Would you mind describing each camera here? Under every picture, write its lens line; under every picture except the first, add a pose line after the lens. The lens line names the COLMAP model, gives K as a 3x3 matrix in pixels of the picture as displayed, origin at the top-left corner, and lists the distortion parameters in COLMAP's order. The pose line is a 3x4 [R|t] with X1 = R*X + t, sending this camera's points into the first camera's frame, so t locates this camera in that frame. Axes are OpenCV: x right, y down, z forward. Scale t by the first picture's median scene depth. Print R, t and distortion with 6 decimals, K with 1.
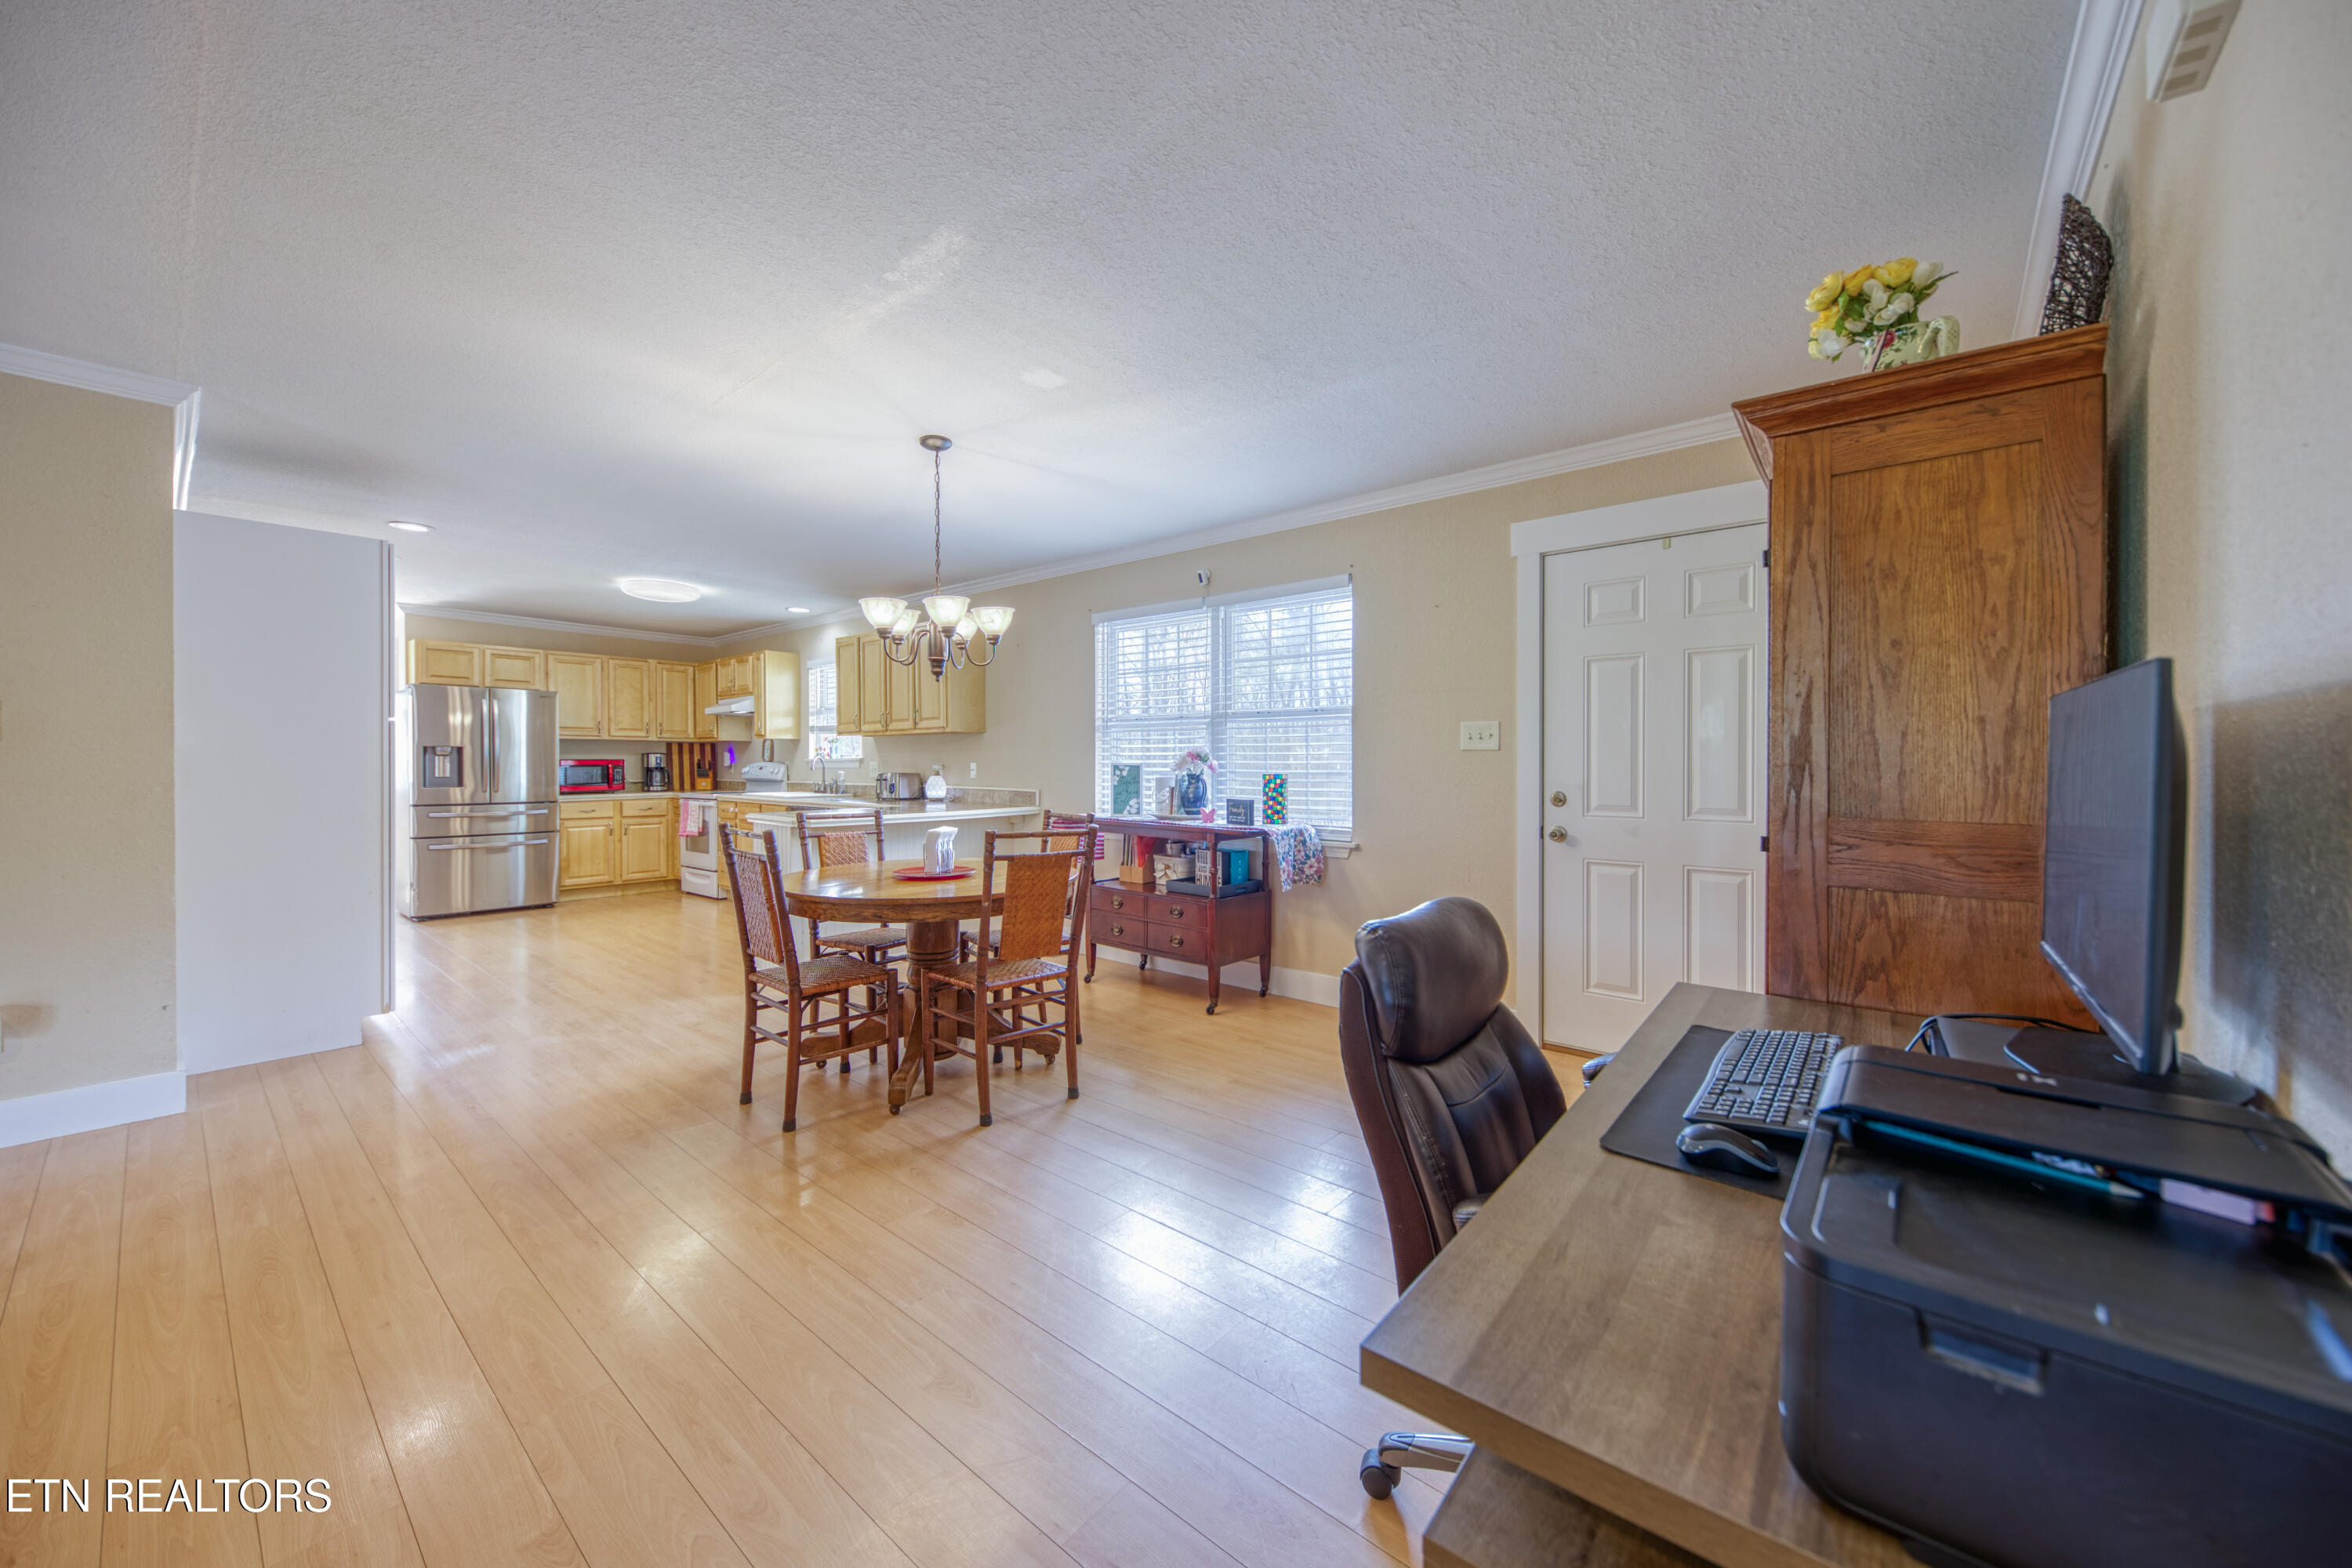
lens RADIAL K [[864.9, 0, 1164.5], [0, 864.9, 767.4], [0, 0, 1]] dist [0.009697, -0.000091]
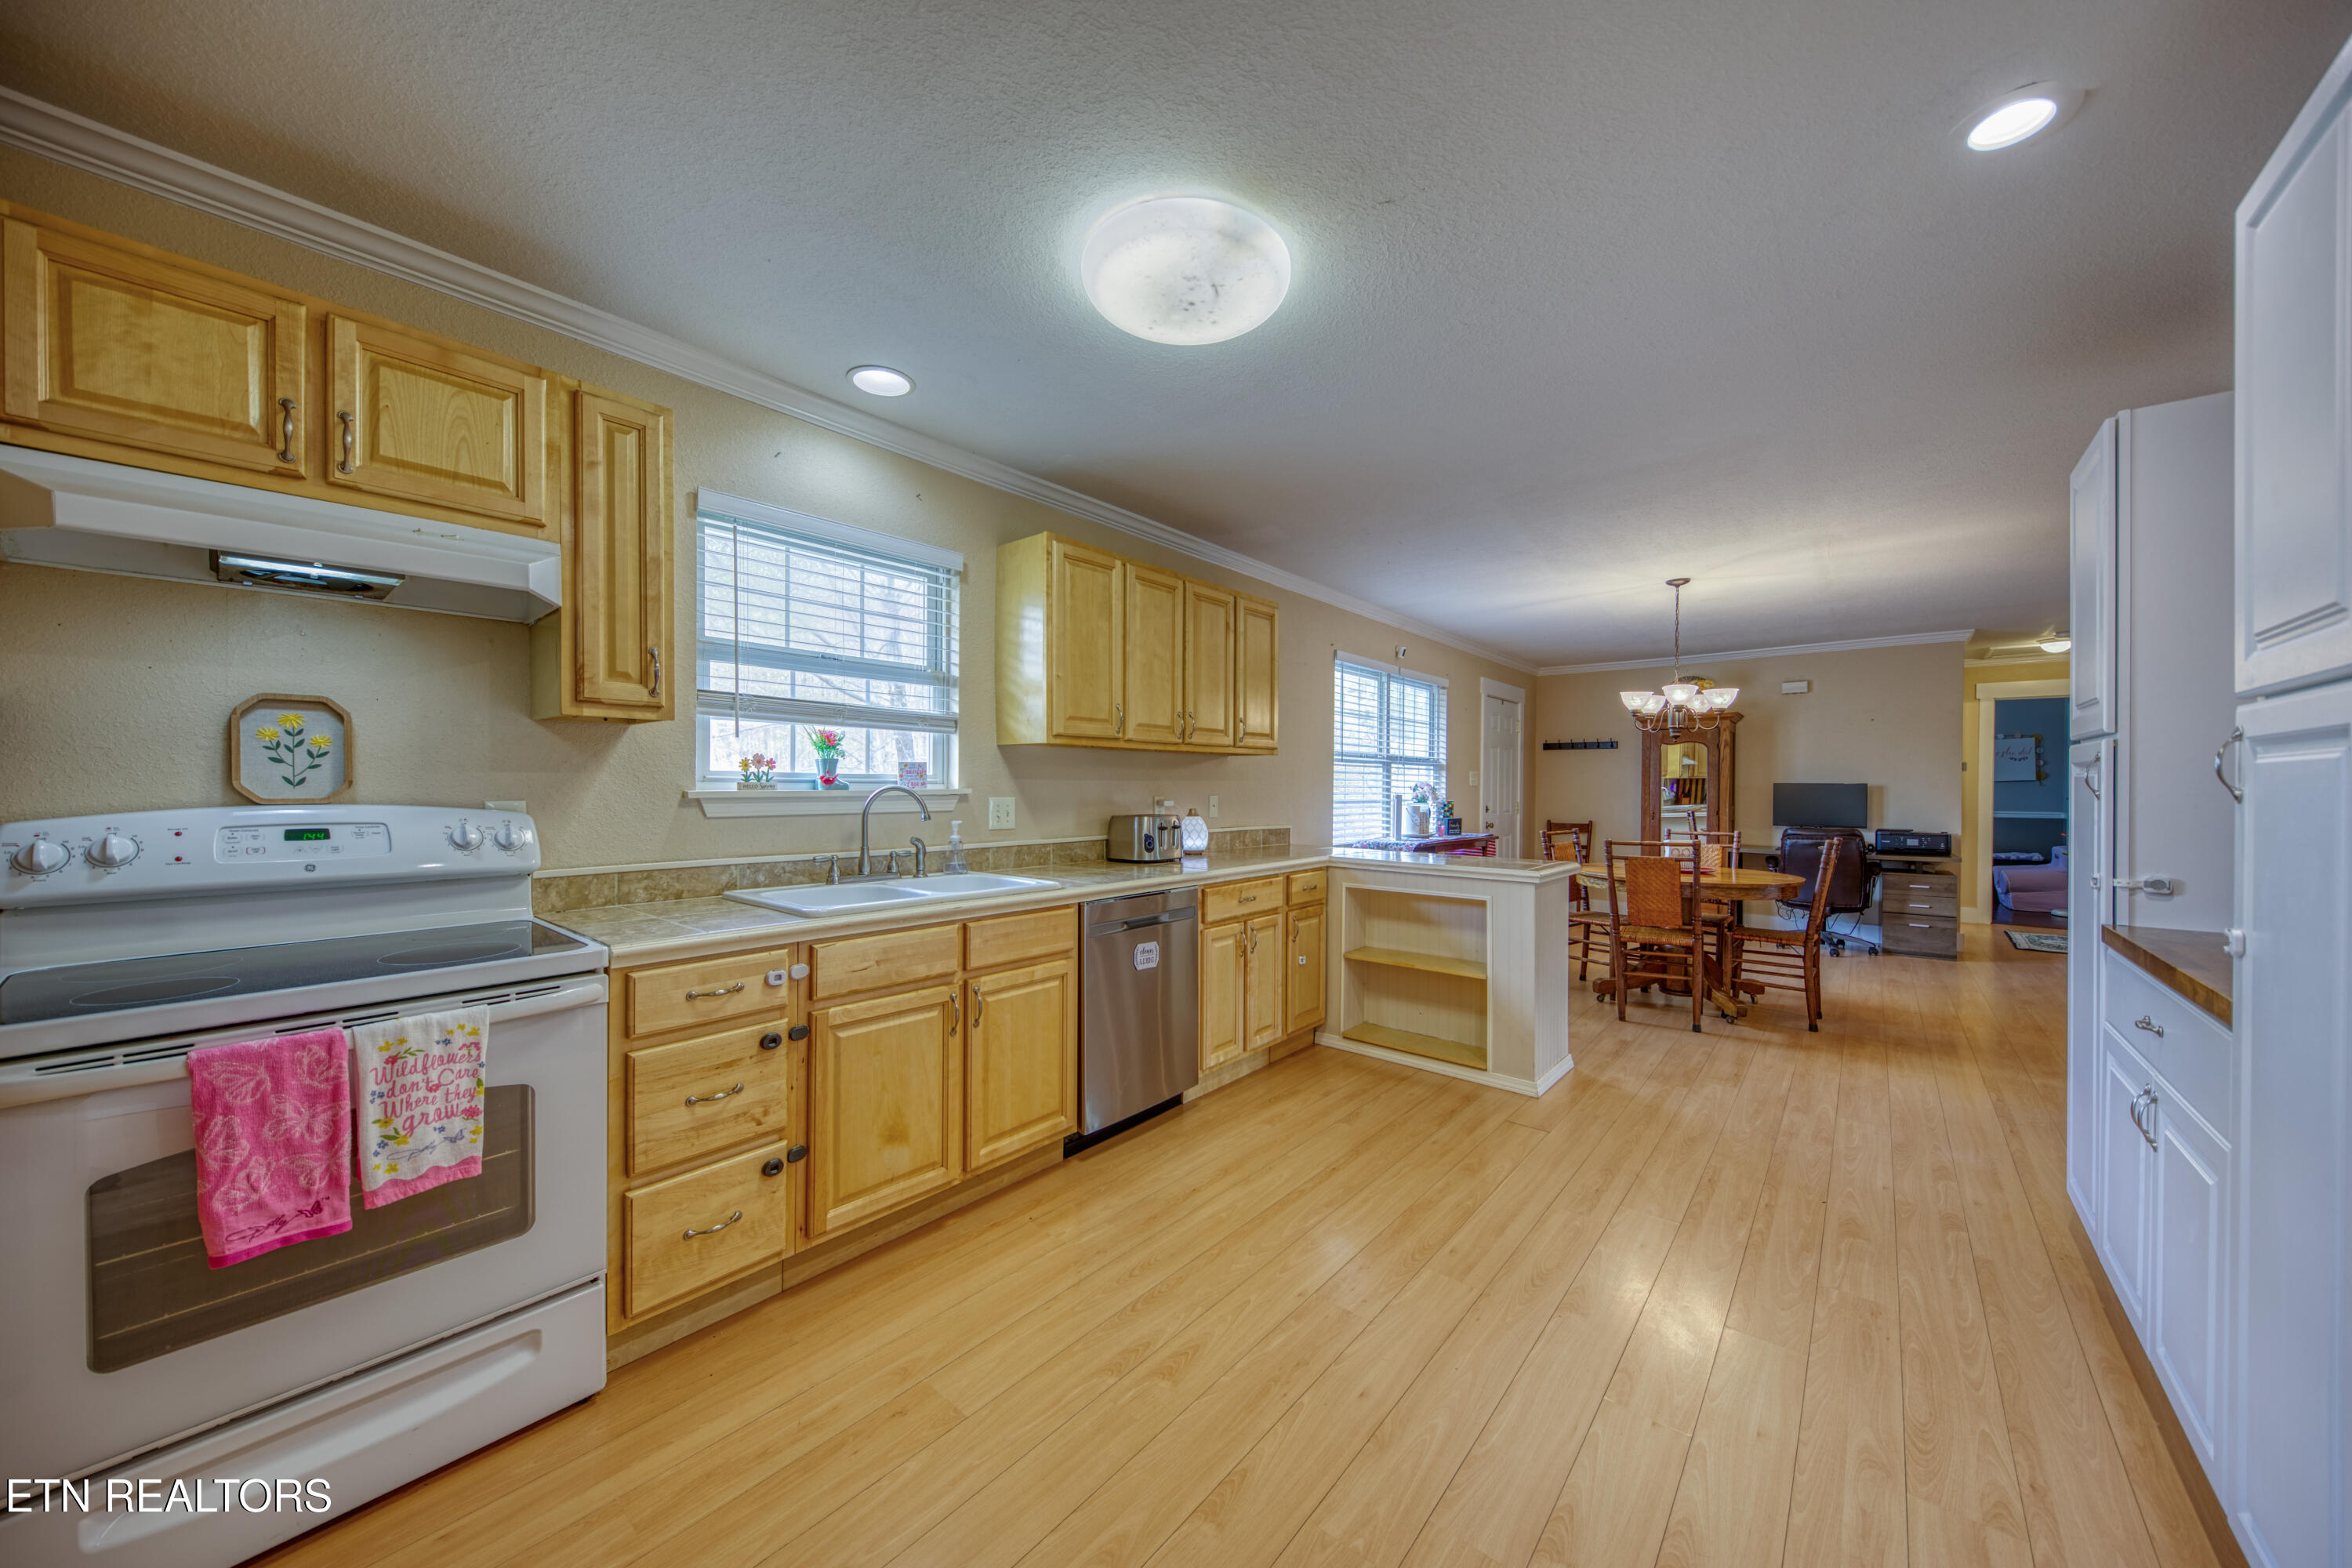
lens RADIAL K [[802.4, 0, 1196.7], [0, 802.4, 800.5], [0, 0, 1]] dist [-0.003145, 0.000155]
pose [[-0.021910, -0.027086, 0.999393, -0.808171], [-0.003079, 0.999630, 0.027025, -0.017690], [-0.999755, -0.002485, -0.021985, 0.927203]]
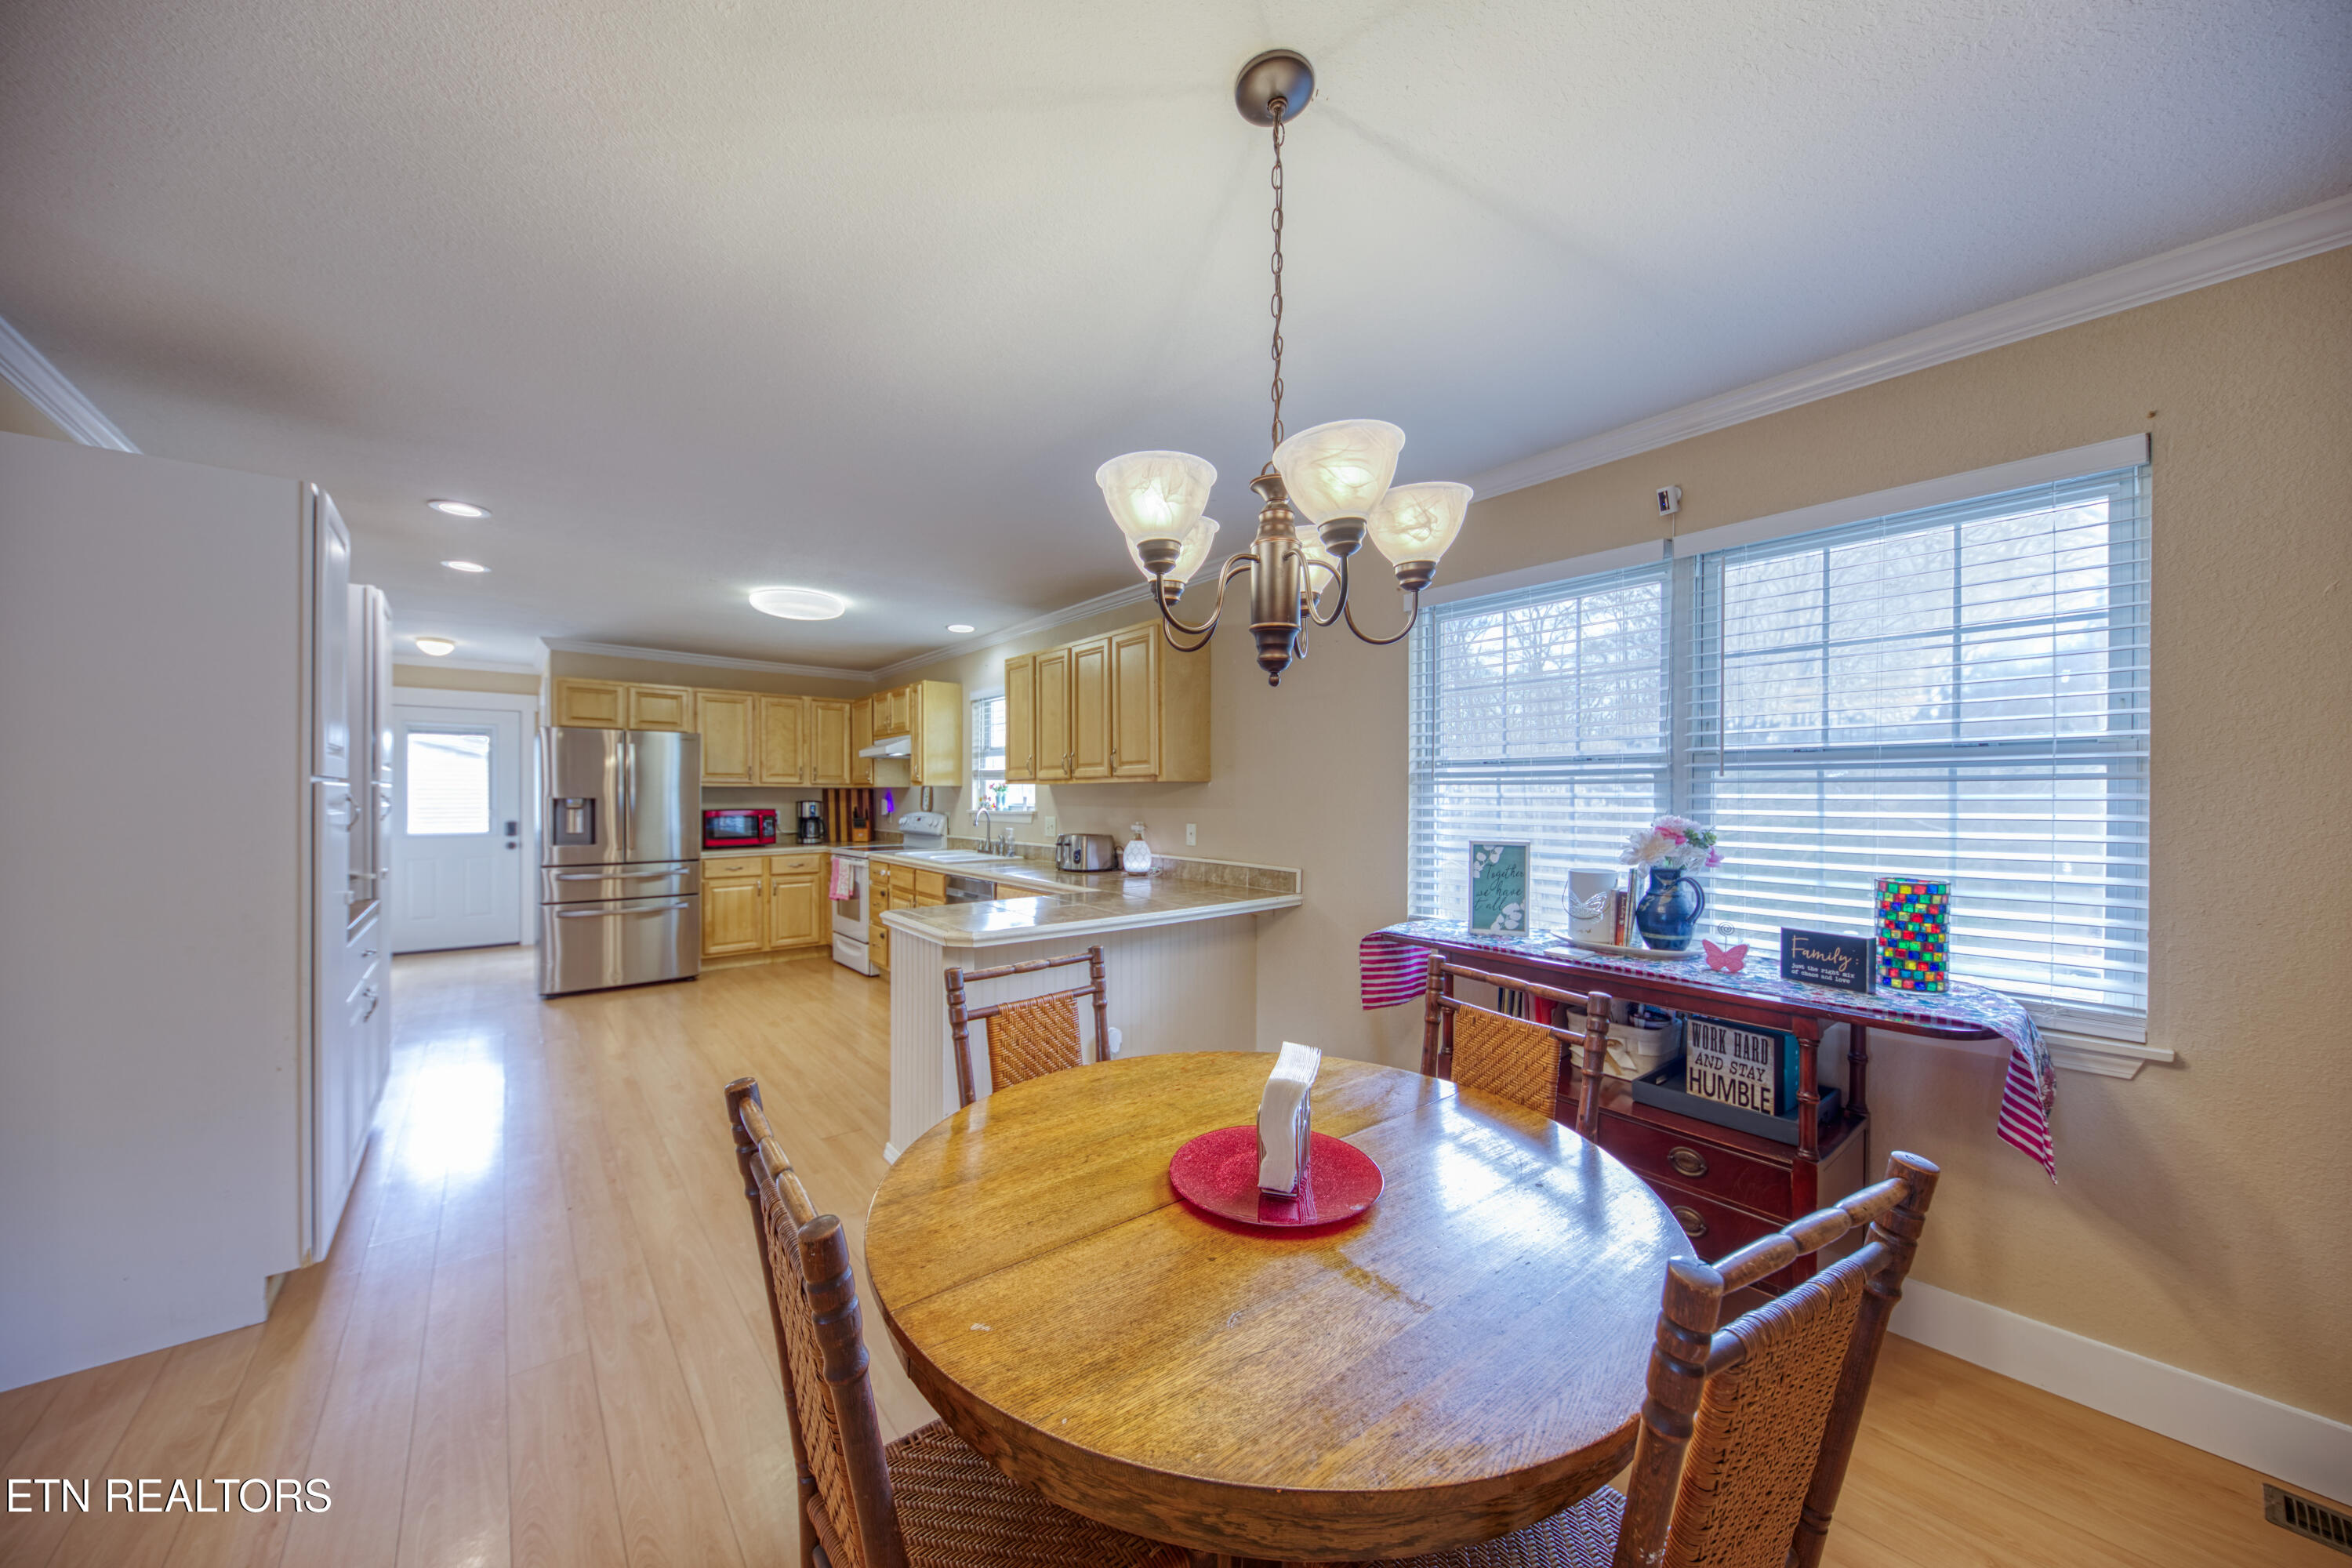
lens RADIAL K [[802.4, 0, 1148.8], [0, 802.4, 787.2], [0, 0, 1]] dist [-0.003145, 0.000155]
pose [[0.984970, -0.002163, -0.172712, -0.125998], [-0.000416, 0.999889, -0.014900, -0.022859], [0.172725, 0.014748, 0.984860, 0.308371]]
